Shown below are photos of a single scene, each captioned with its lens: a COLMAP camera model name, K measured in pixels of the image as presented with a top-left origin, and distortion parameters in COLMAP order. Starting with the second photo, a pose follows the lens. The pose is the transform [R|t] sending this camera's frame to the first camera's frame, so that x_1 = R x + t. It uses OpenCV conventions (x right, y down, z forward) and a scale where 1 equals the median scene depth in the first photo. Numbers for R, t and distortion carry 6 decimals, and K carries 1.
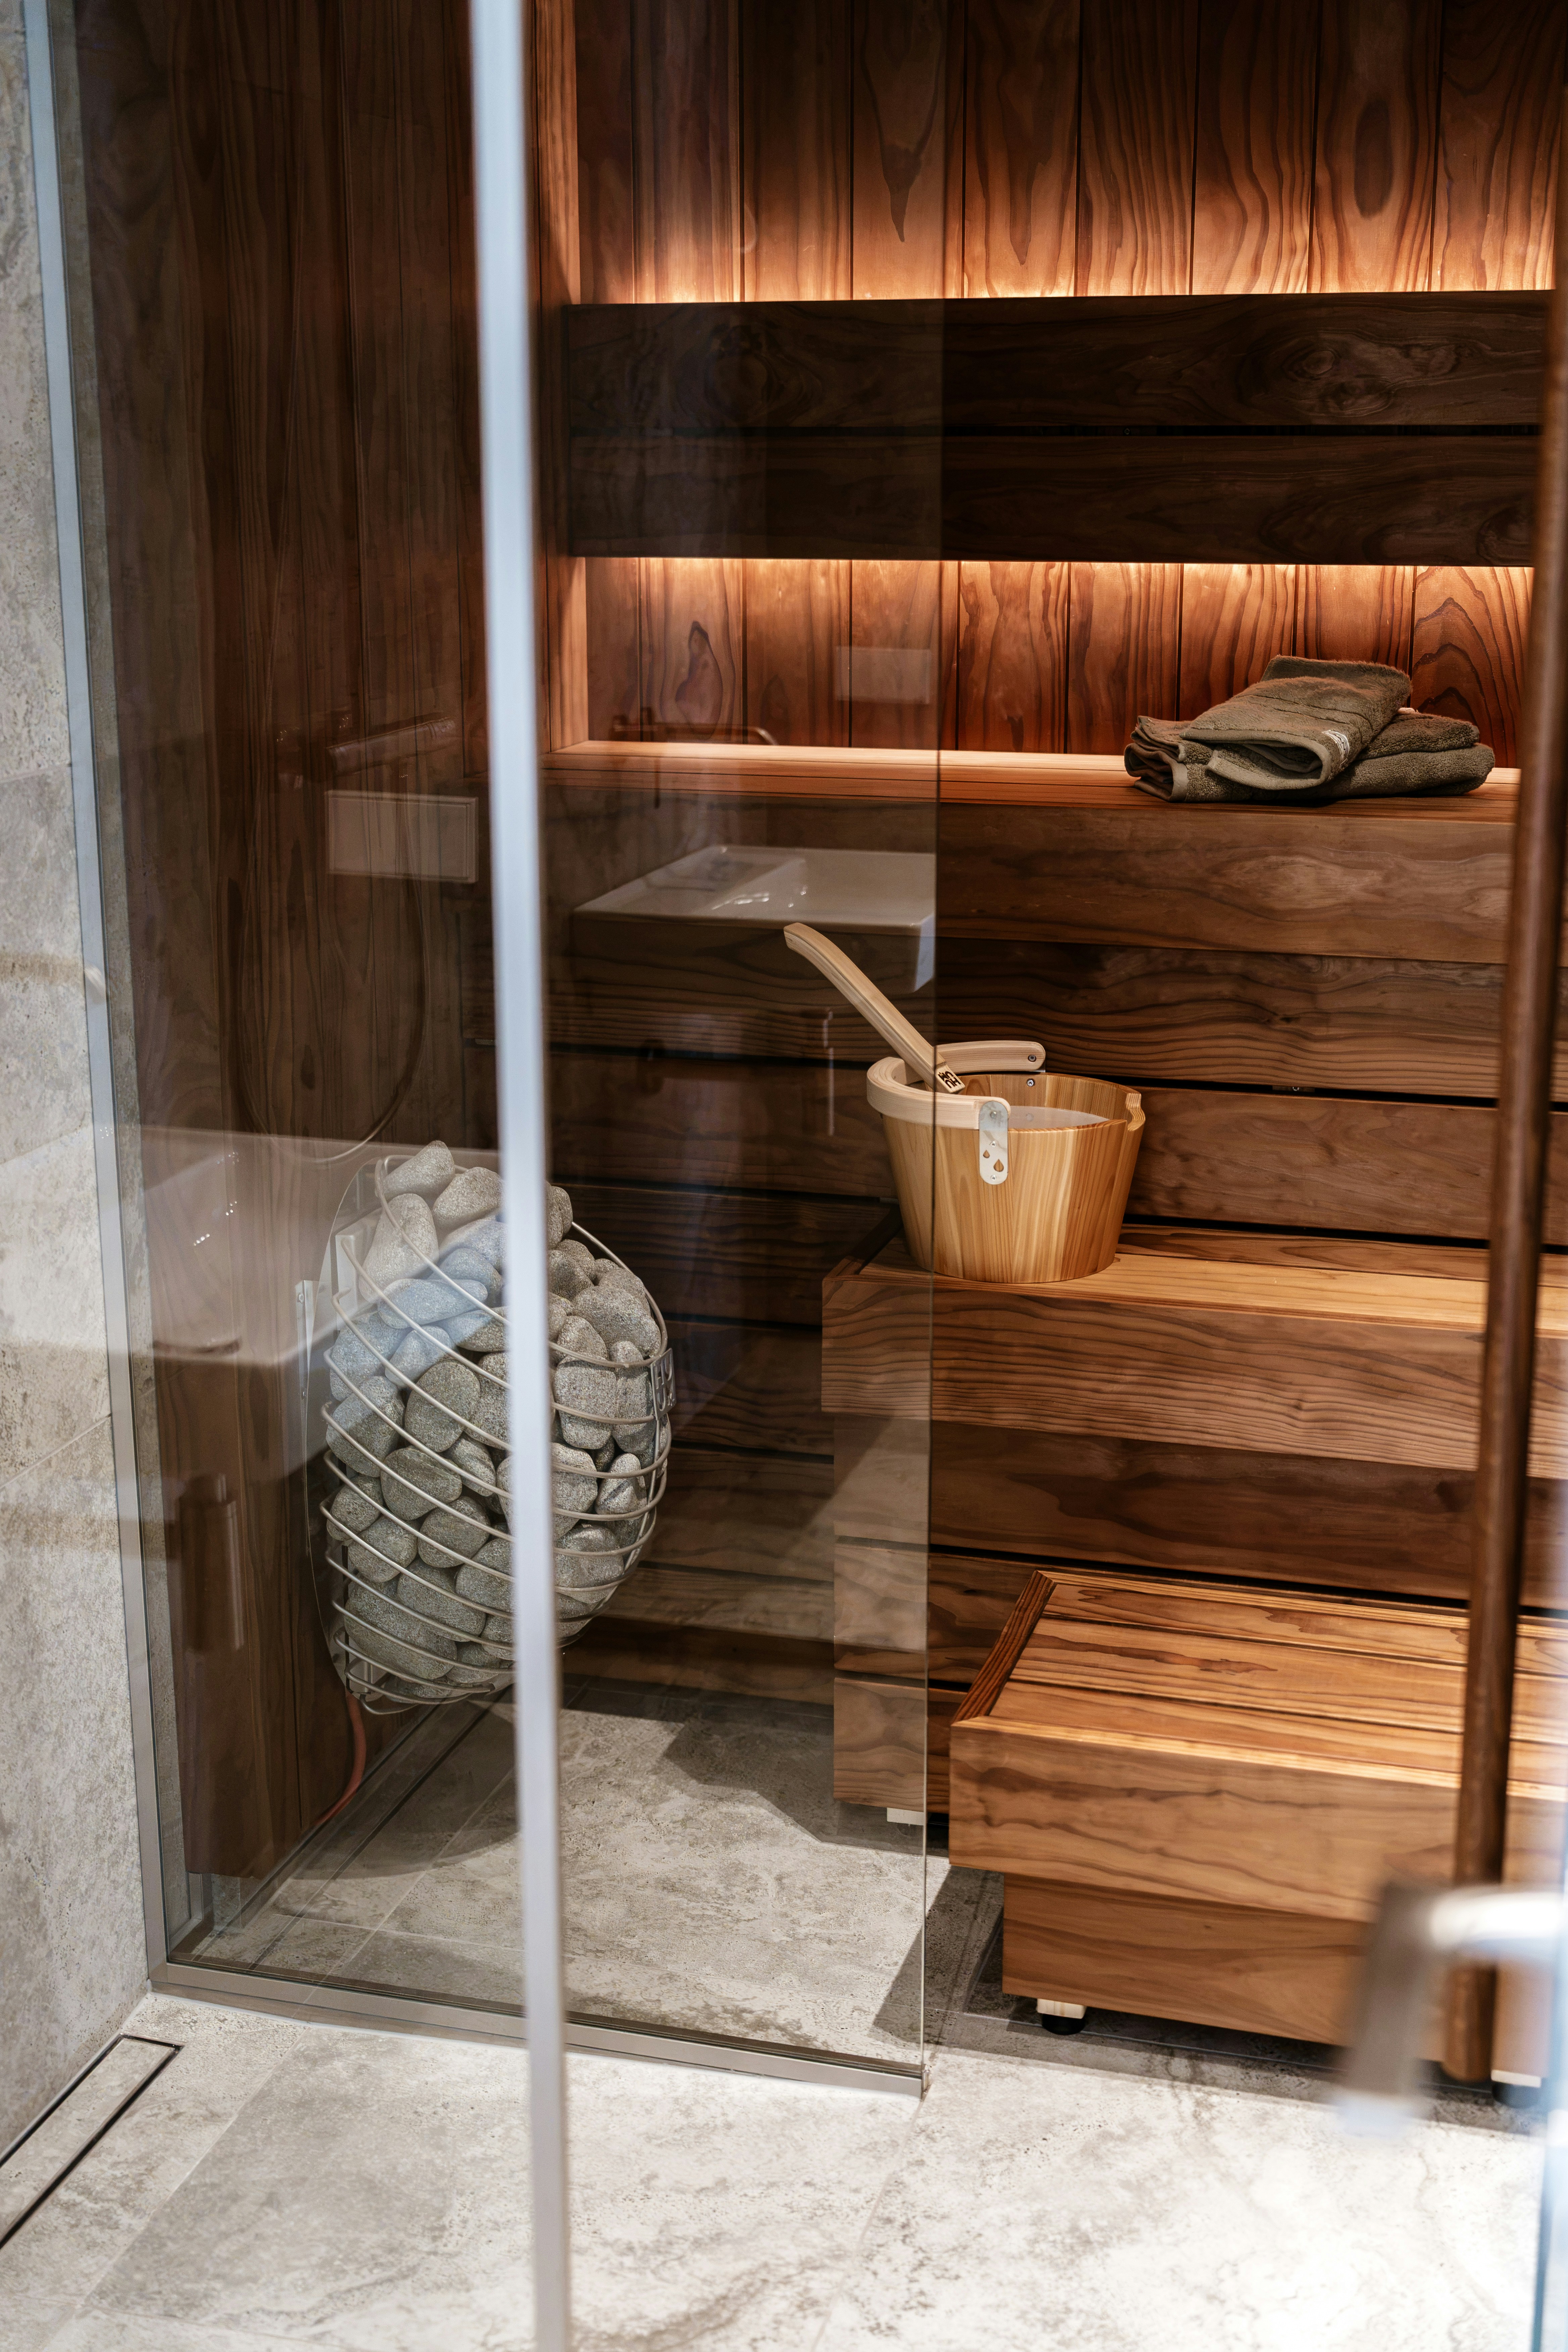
lens RADIAL K [[2924.4, 0, 774.2], [0, 2924.4, 1175.8], [0, 0, 1]] dist [-0.003519, 0.000000]
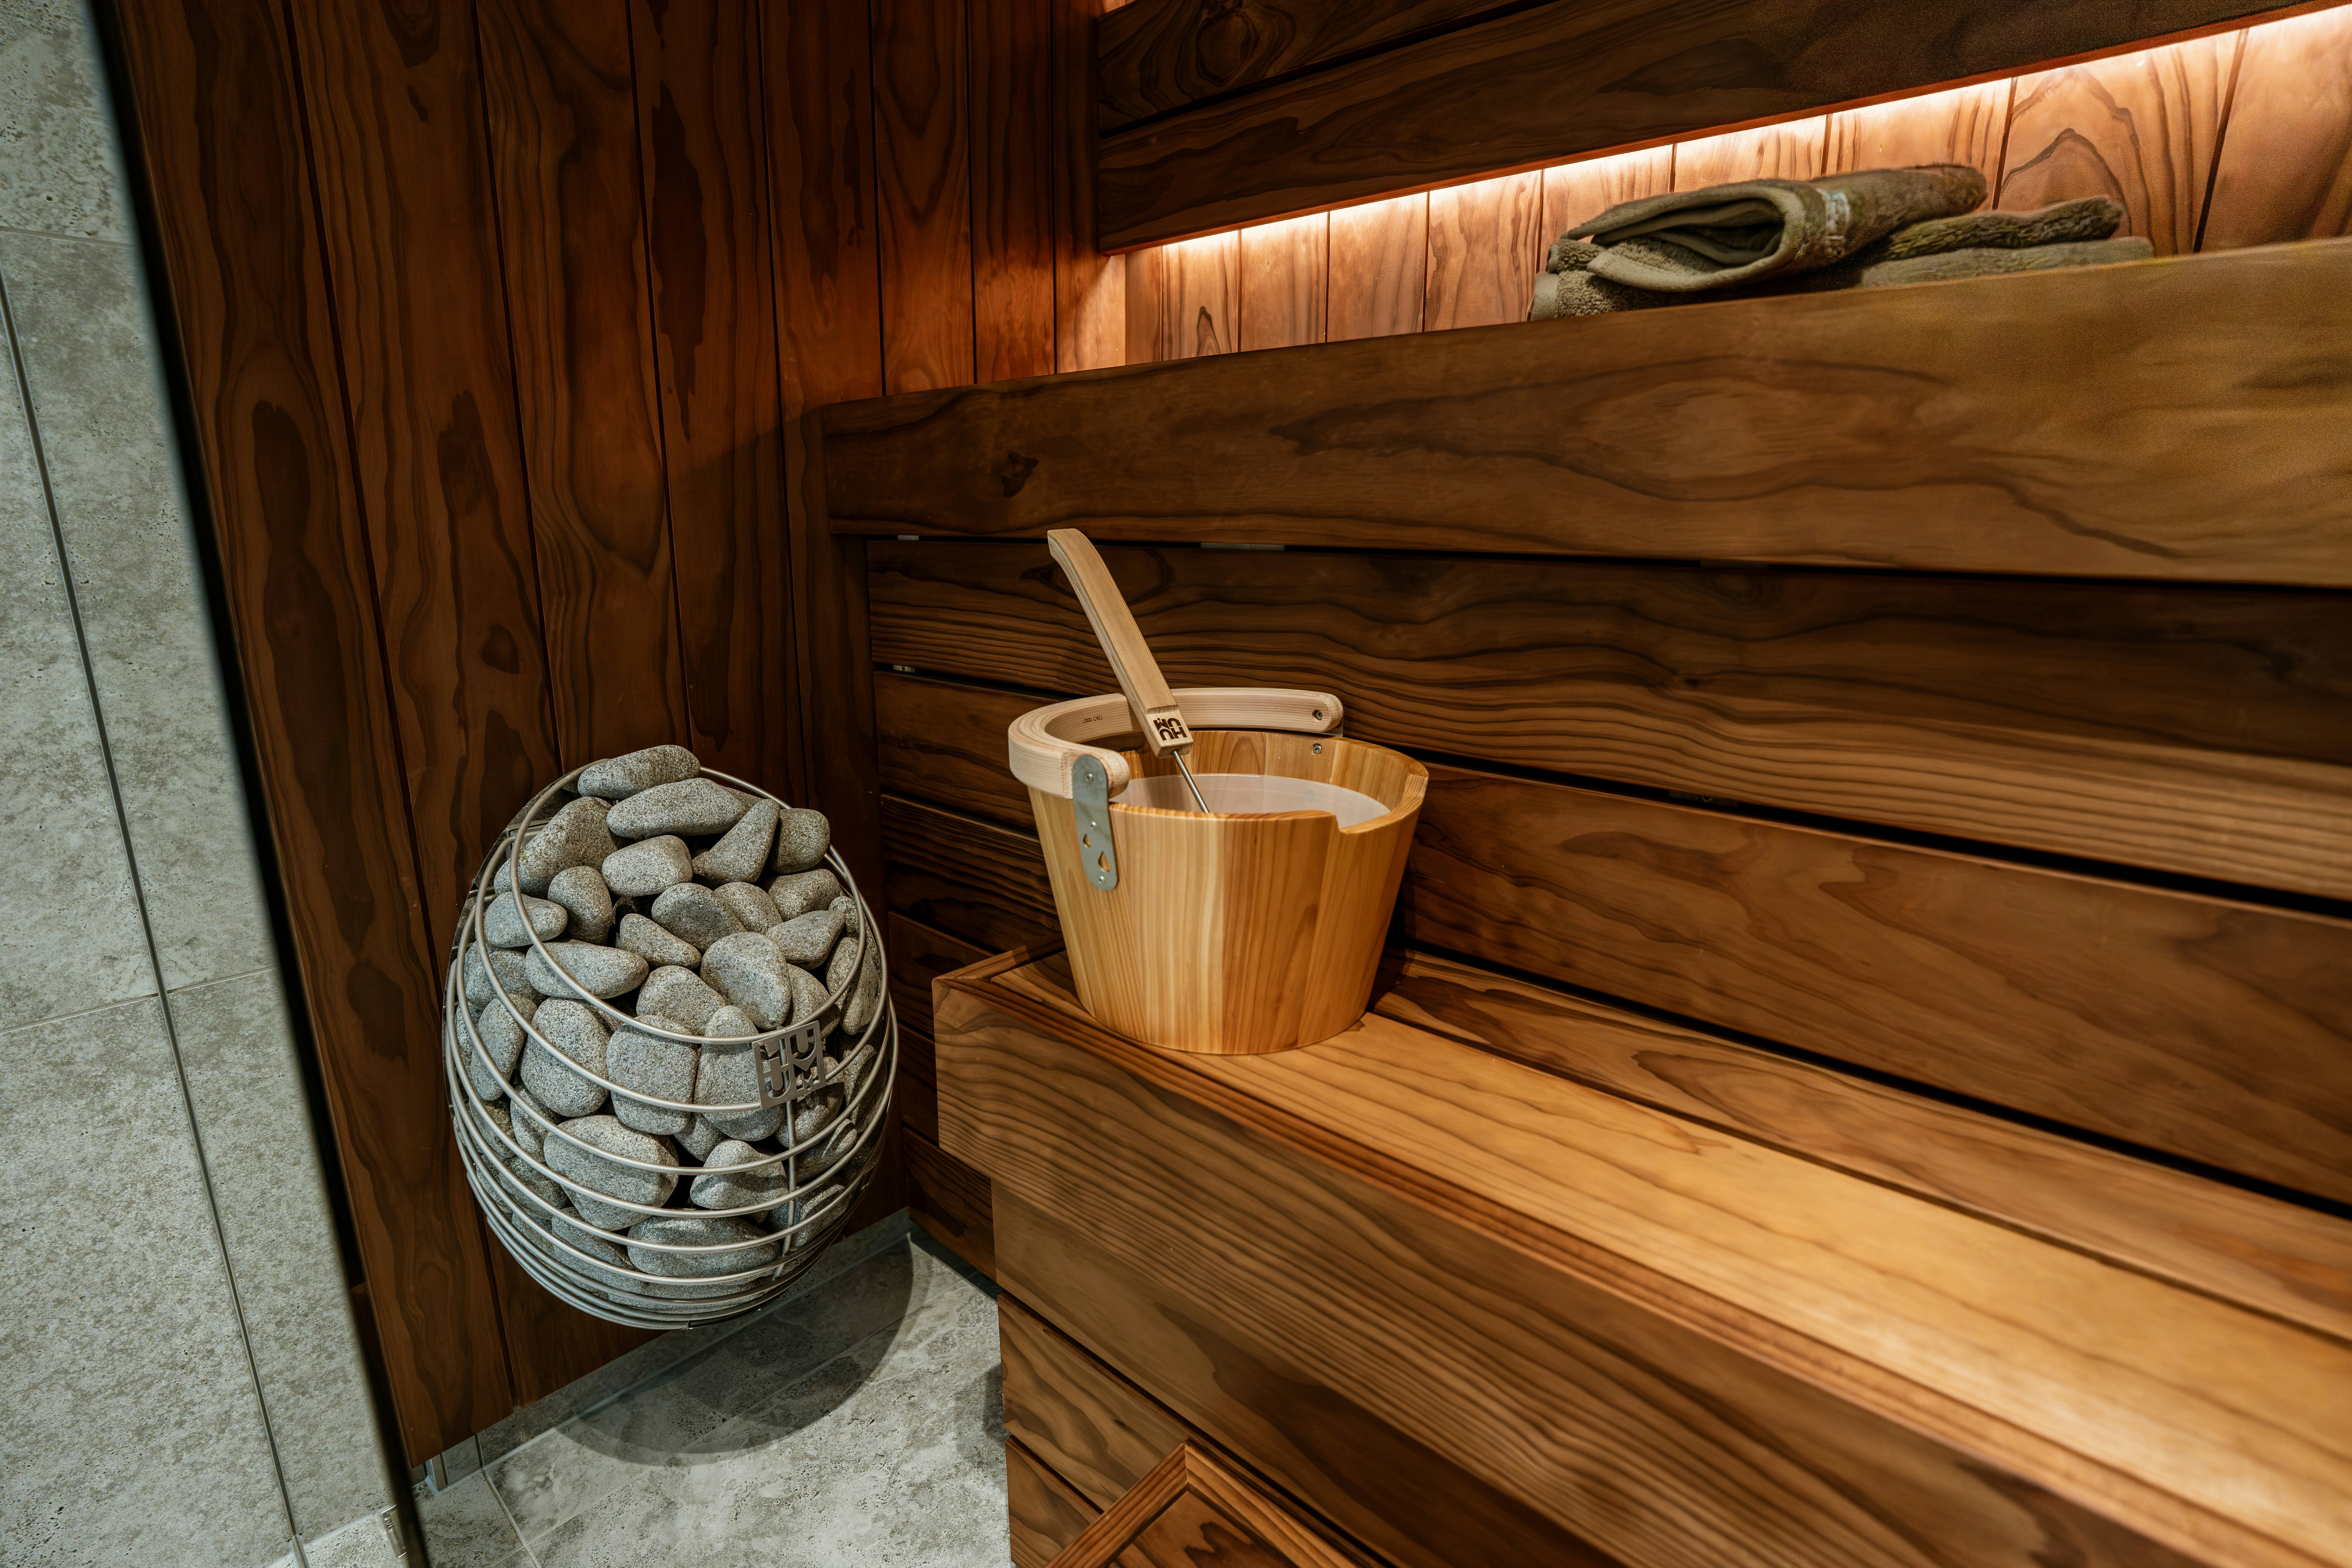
lens RADIAL K [[1088.0, 0, 1170.0], [0, 1088.0, 781.0], [0, 0, 1]] dist [-0.058736, 0.014638]
pose [[0.900979, 0.109013, -0.419944, 0.173542], [-0.114693, 0.993331, 0.011786, -0.023243], [0.418428, 0.037546, 0.907473, 0.754743]]
